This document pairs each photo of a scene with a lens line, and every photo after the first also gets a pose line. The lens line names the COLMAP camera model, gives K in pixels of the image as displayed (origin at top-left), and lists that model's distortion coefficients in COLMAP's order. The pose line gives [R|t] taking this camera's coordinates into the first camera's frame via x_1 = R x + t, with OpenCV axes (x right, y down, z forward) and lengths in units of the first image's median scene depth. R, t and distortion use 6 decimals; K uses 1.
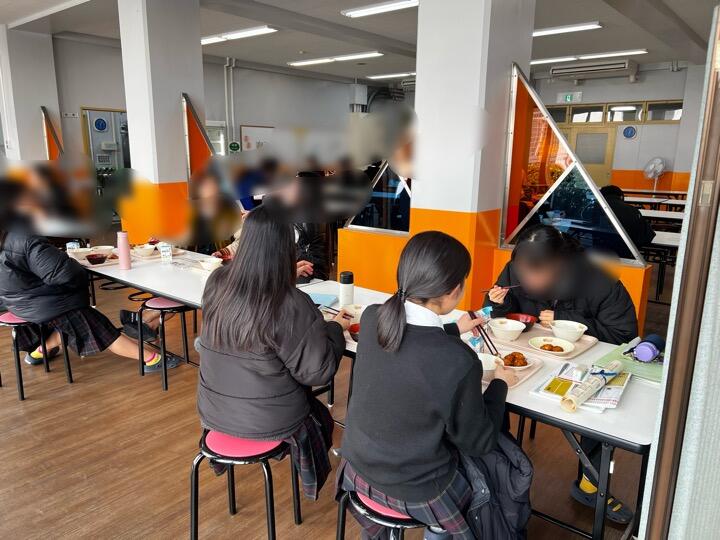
lens RADIAL K [[545.8, 0, 360.0], [0, 545.8, 270.0], [0, 0, 1]] dist [0.011418, 0.003454]
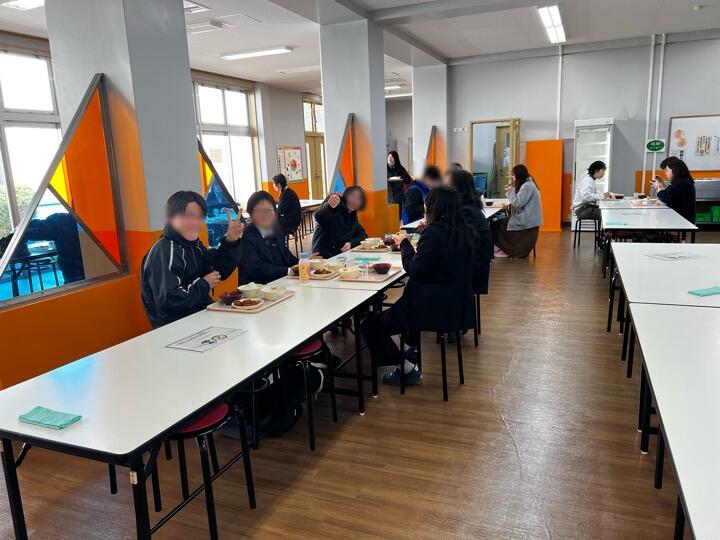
lens RADIAL K [[545.8, 0, 360.0], [0, 545.8, 270.0], [0, 0, 1]] dist [0.011418, 0.003454]
pose [[0.294904, 0.153663, -0.943090, 0.432058], [-0.162800, 0.980634, 0.108872, -0.066903], [0.941556, 0.121428, 0.314209, 0.375577]]
